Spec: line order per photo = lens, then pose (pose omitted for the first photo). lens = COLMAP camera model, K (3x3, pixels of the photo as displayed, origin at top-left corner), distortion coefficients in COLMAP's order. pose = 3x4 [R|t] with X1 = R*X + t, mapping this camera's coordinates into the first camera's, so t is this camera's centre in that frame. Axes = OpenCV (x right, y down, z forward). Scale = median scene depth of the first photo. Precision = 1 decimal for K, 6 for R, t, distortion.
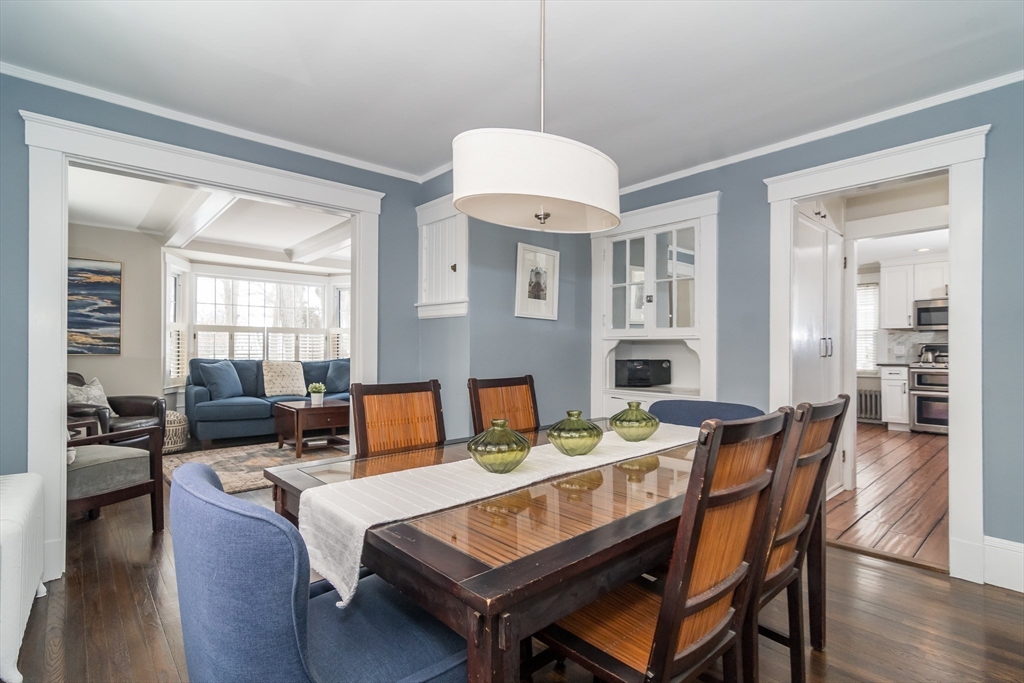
lens RADIAL K [[495.7, 0, 512.0], [0, 495.7, 341.5], [0, 0, 1]] dist [0.004910, 0.000278]
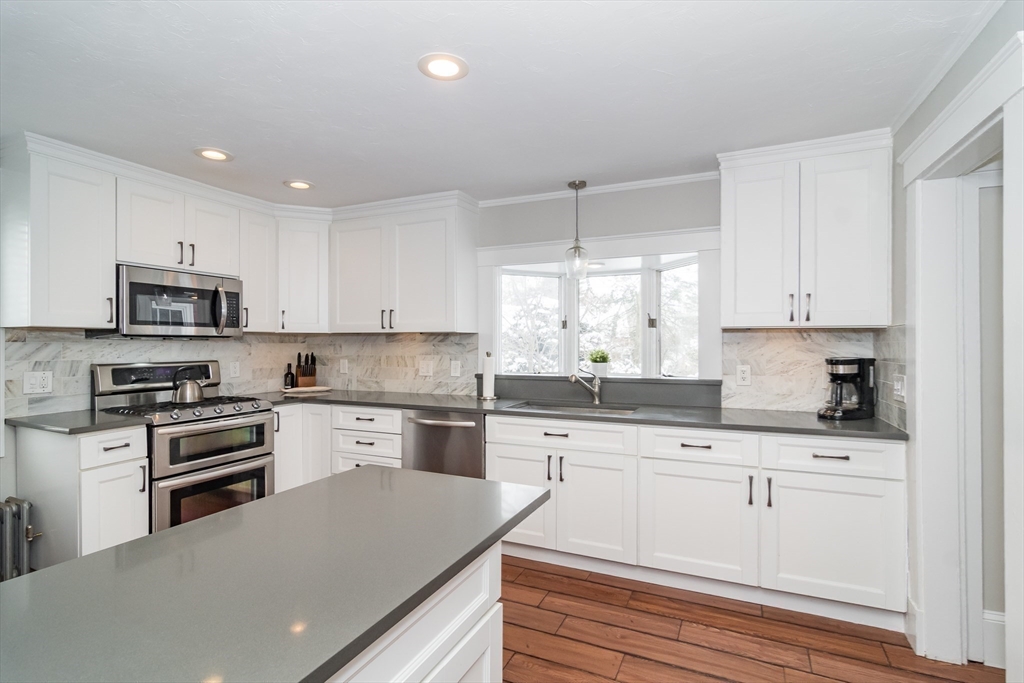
lens RADIAL K [[495.7, 0, 512.0], [0, 495.7, 341.5], [0, 0, 1]] dist [0.004910, 0.000278]
pose [[-0.395472, -0.000173, 0.918478, 0.296787], [-0.008654, 0.999956, -0.003538, -0.017505], [-0.918437, -0.009348, -0.395457, 0.864543]]
